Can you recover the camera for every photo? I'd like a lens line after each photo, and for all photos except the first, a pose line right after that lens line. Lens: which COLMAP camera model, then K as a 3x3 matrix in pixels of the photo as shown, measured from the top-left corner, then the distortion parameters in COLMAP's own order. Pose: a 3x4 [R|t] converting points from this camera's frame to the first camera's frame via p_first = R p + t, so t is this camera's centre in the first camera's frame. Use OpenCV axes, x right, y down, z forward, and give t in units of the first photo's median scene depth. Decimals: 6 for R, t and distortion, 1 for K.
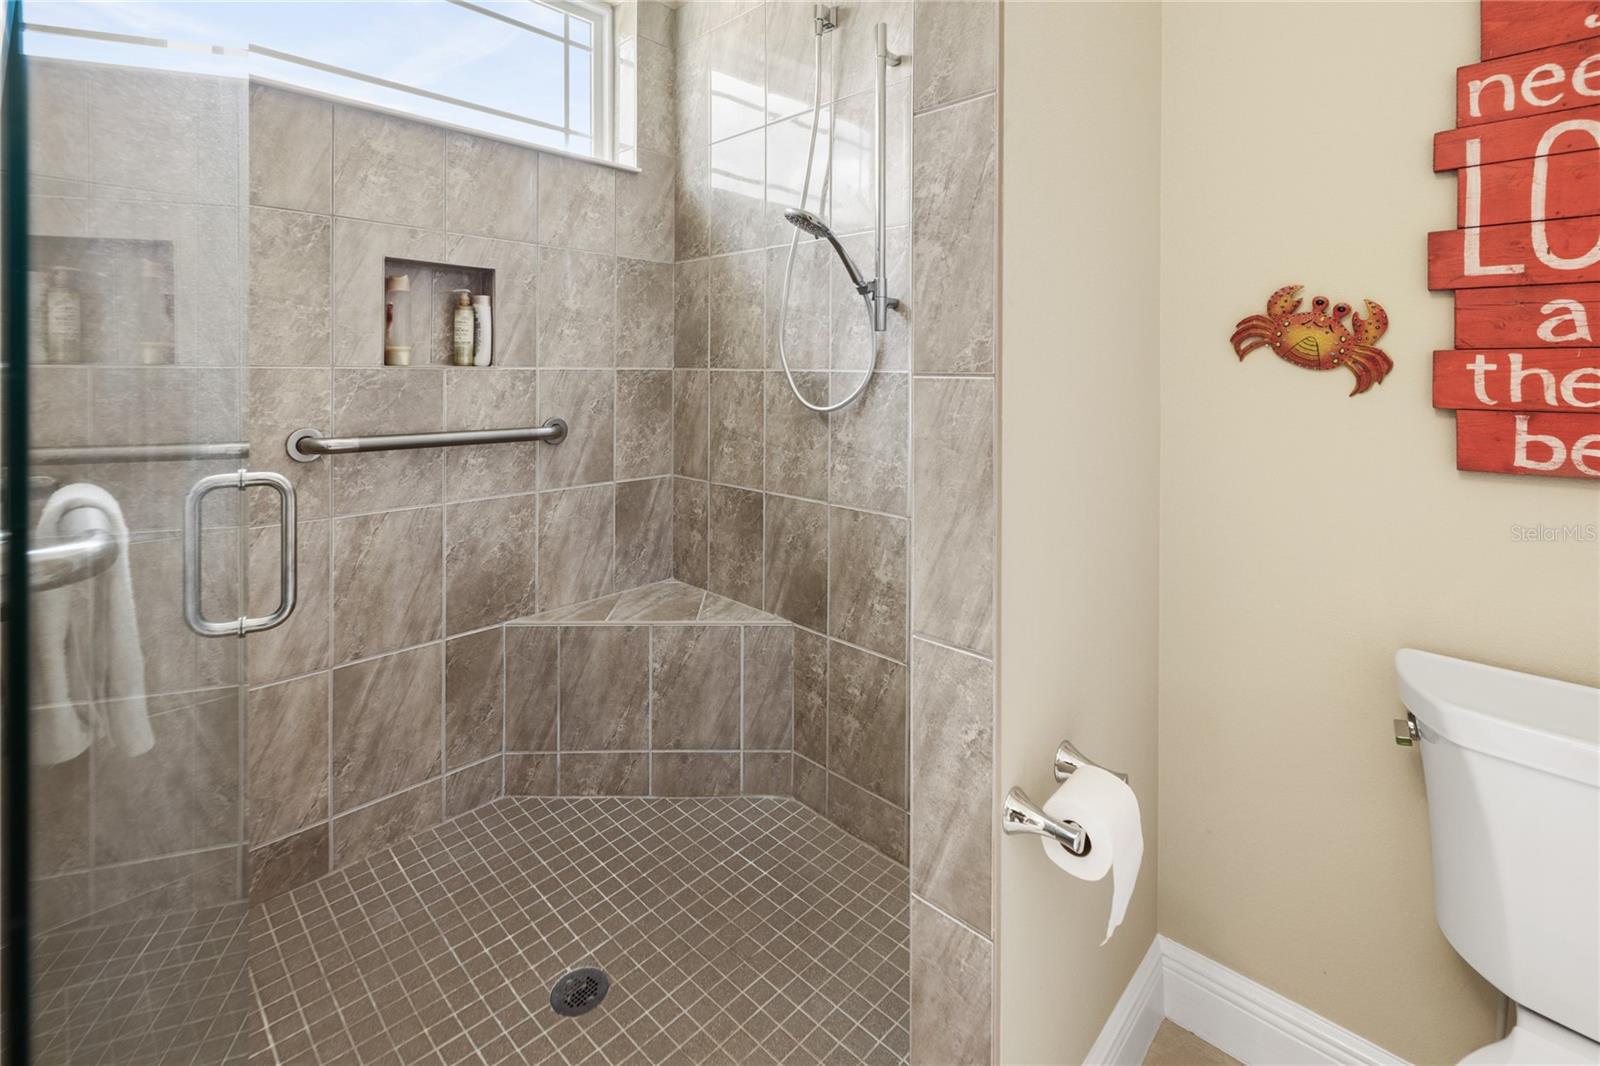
lens RADIAL K [[703.0, 0, 796.6], [0, 703.0, 373.7], [0, 0, 1]] dist [-0.001259, -0.000379]
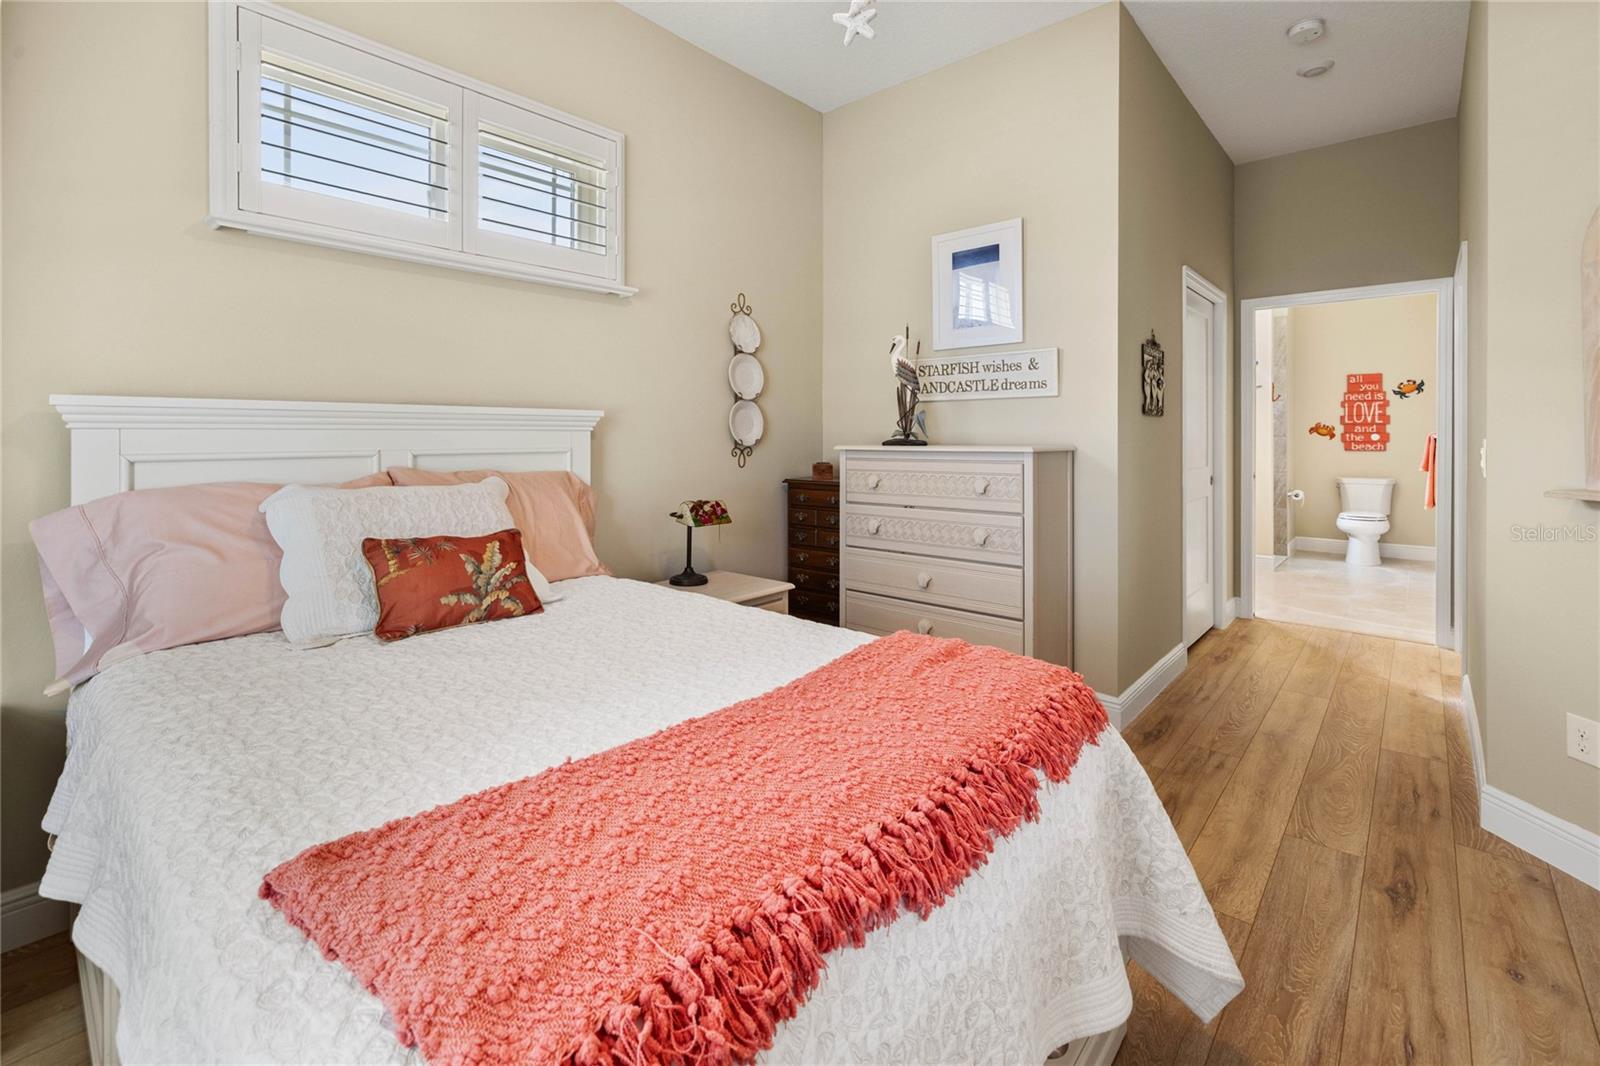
lens RADIAL K [[690.9, 0, 797.0], [0, 690.9, 427.6], [0, 0, 1]] dist [-0.001304, -0.000158]
pose [[0.999400, 0.000489, 0.034635, -4.903794], [0.000081, 0.999865, -0.016461, 0.024844], [-0.034638, 0.016454, 0.999264, -5.870209]]
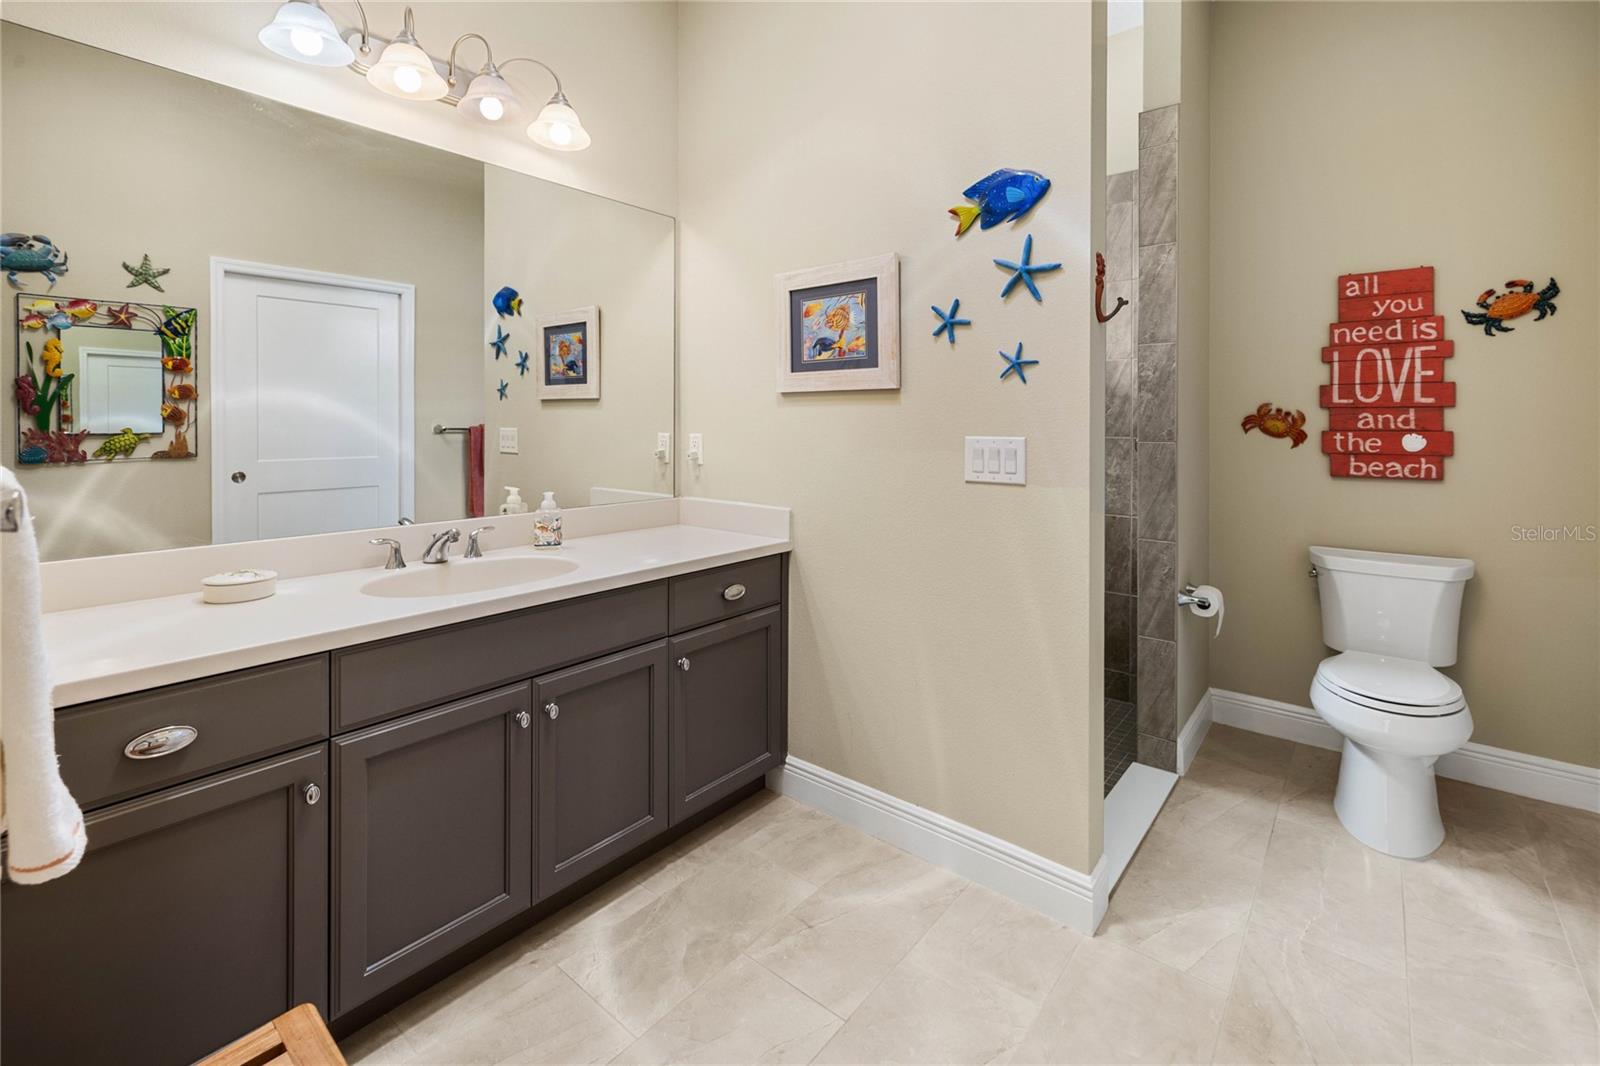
lens RADIAL K [[690.9, 0, 797.0], [0, 690.9, 427.6], [0, 0, 1]] dist [-0.001304, -0.000158]
pose [[0.997092, -0.002506, 0.076167, -1.298674], [0.002427, 0.999996, 0.001127, -0.055834], [-0.076170, -0.000939, 0.997094, -1.484134]]
